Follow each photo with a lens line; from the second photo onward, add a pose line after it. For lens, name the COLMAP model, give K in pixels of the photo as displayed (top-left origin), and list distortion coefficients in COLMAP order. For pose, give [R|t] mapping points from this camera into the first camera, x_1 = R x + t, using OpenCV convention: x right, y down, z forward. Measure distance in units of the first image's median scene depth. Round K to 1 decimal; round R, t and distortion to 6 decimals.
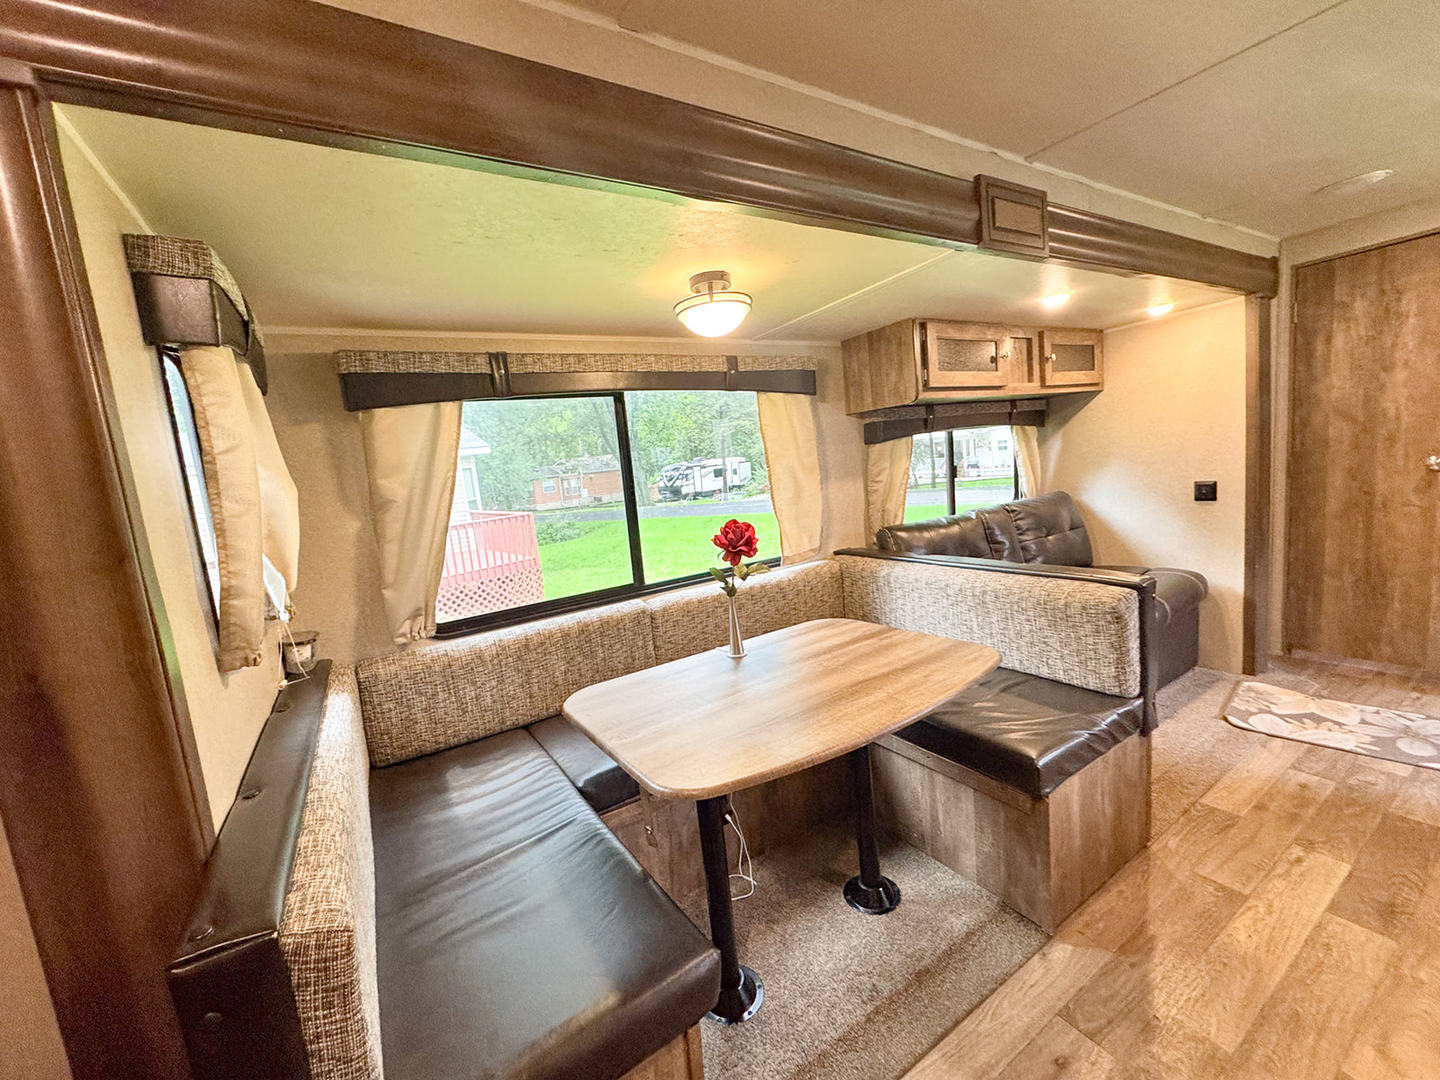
lens RADIAL K [[576.8, 0, 720.9], [0, 576.8, 537.0], [0, 0, 1]] dist [-0.002657, -0.000344]
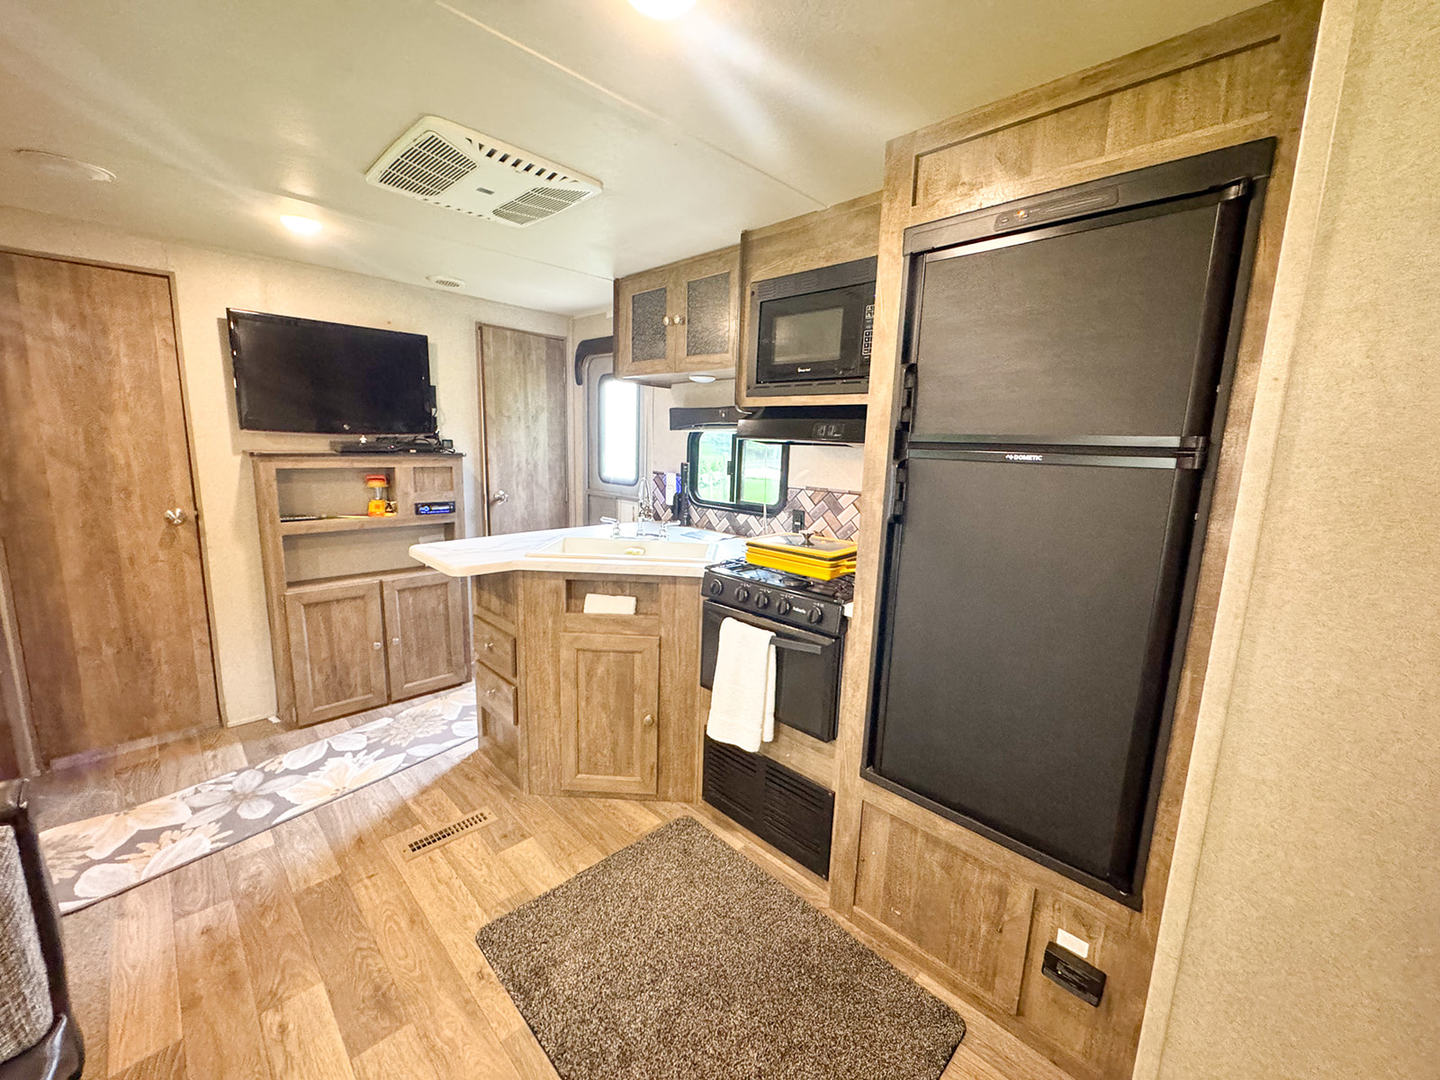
lens RADIAL K [[576.8, 0, 718.3], [0, 576.8, 539.6], [0, 0, 1]] dist [-0.002657, -0.000344]
pose [[-0.231355, -0.068316, 0.970468, 0.092737], [0.116873, 0.988356, 0.097438, -0.076126], [-0.965824, 0.135964, -0.220677, 0.332726]]
